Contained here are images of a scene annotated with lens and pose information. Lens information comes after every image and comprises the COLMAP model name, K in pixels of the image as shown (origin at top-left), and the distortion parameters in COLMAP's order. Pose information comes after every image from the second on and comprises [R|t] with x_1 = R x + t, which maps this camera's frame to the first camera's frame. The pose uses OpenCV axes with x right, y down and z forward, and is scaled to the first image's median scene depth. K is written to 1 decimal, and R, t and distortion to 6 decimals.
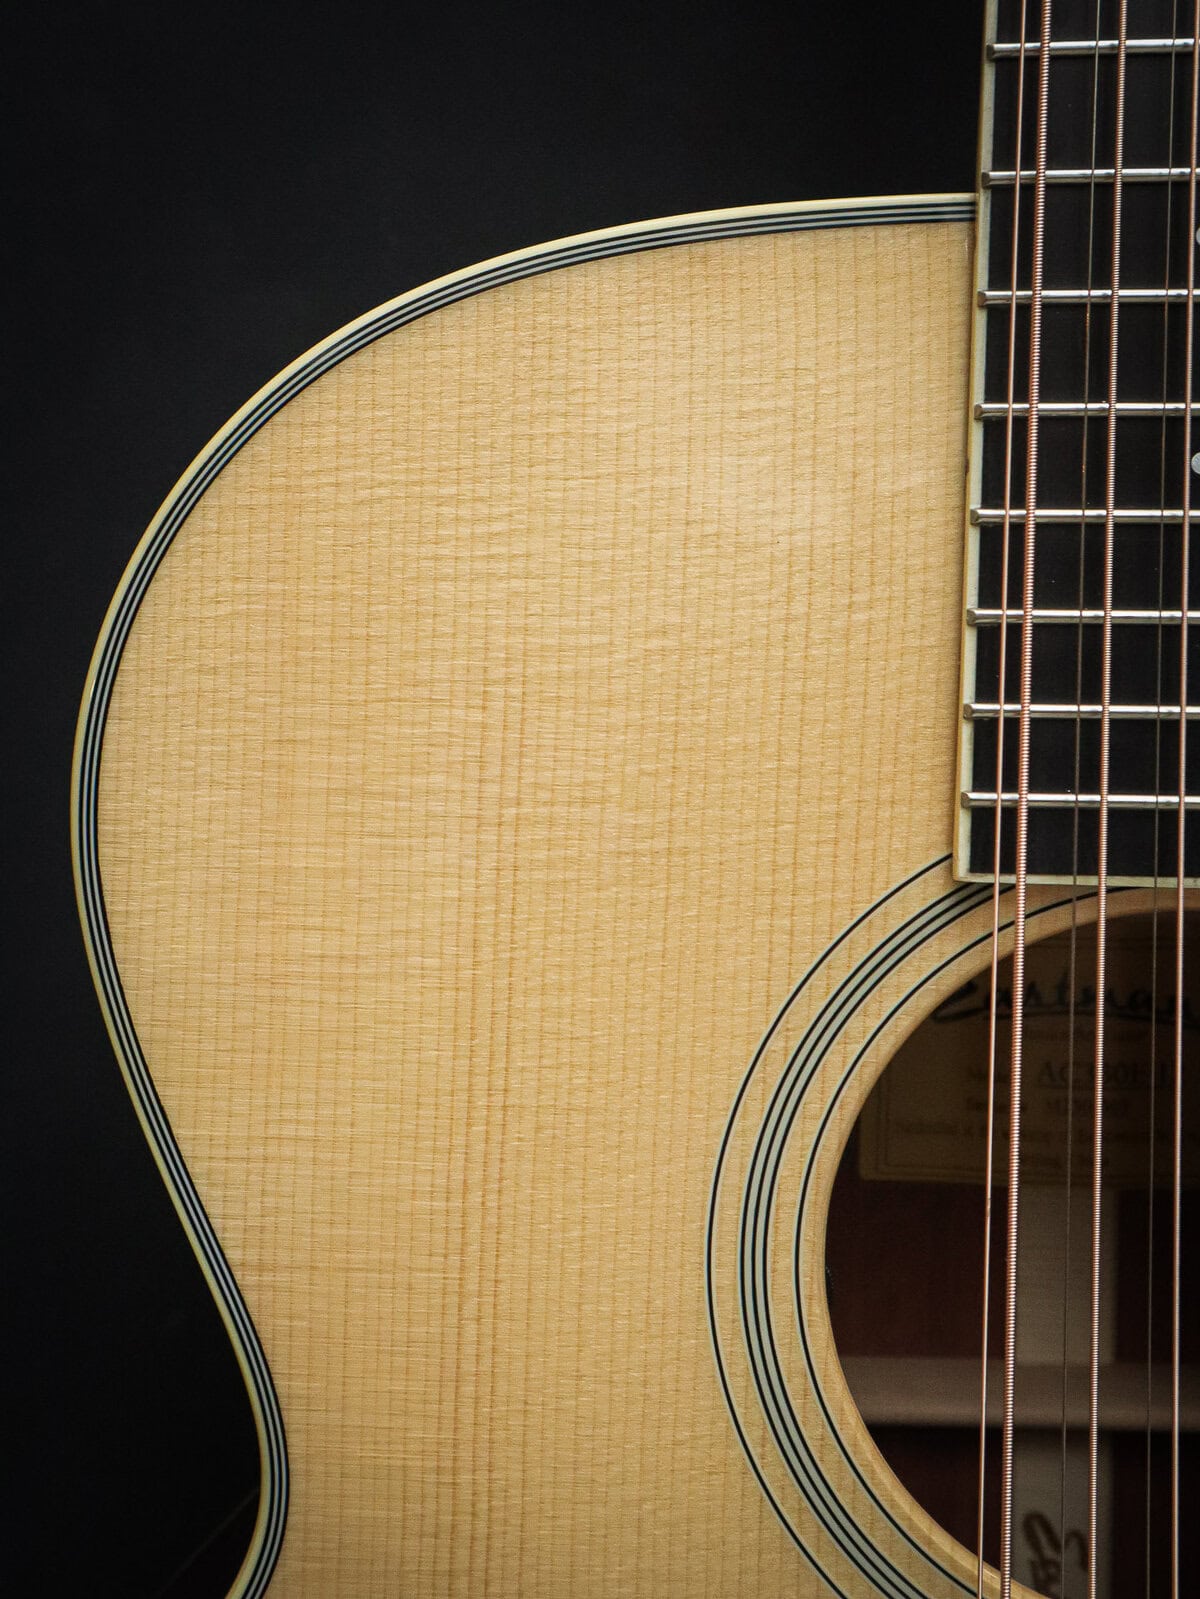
lens RADIAL K [[2211.2, 0, 606.8], [0, 2211.2, 792.5], [0, 0, 1]] dist [0.004533, 0.000000]
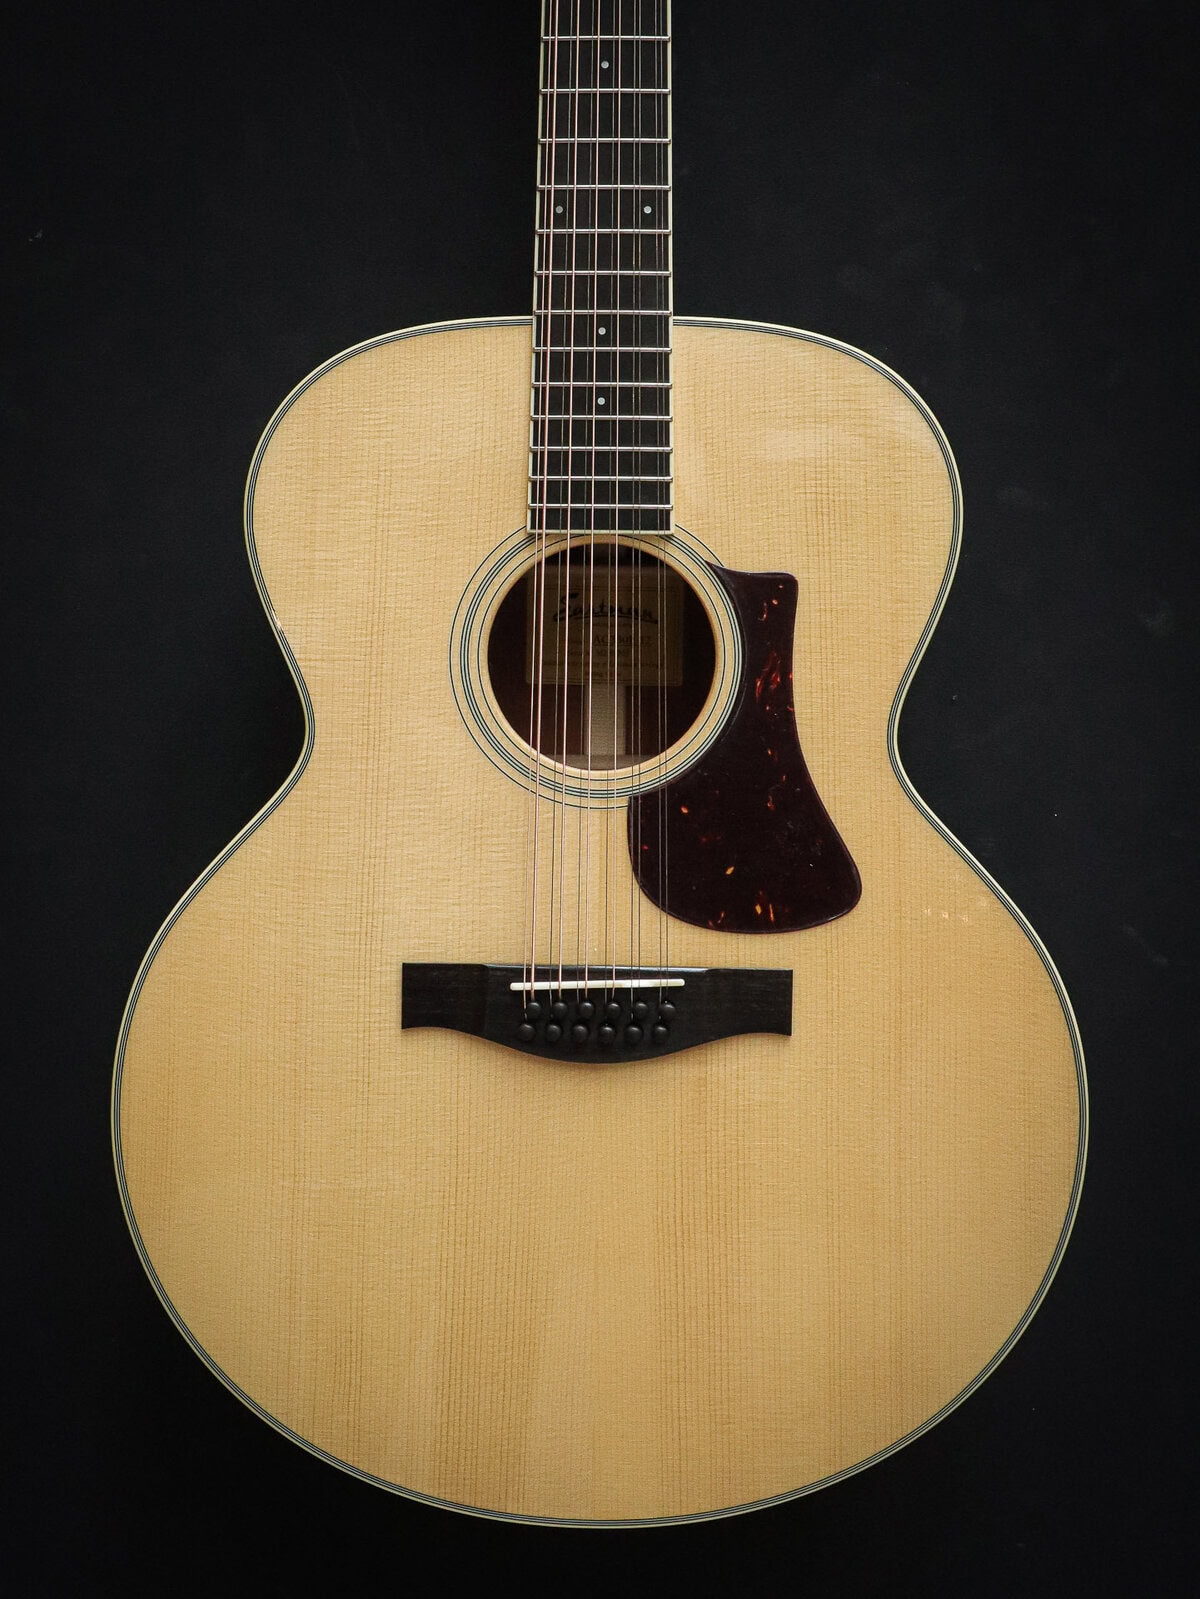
lens RADIAL K [[2211.2, 0, 577.8], [0, 2211.2, 722.2], [0, 0, 1]] dist [0.004533, 0.000000]
pose [[0.999682, -0.000276, 0.025208, 0.147309], [0.000806, 0.999778, -0.021036, 0.369968], [-0.025197, 0.021050, 0.999461, -2.116061]]
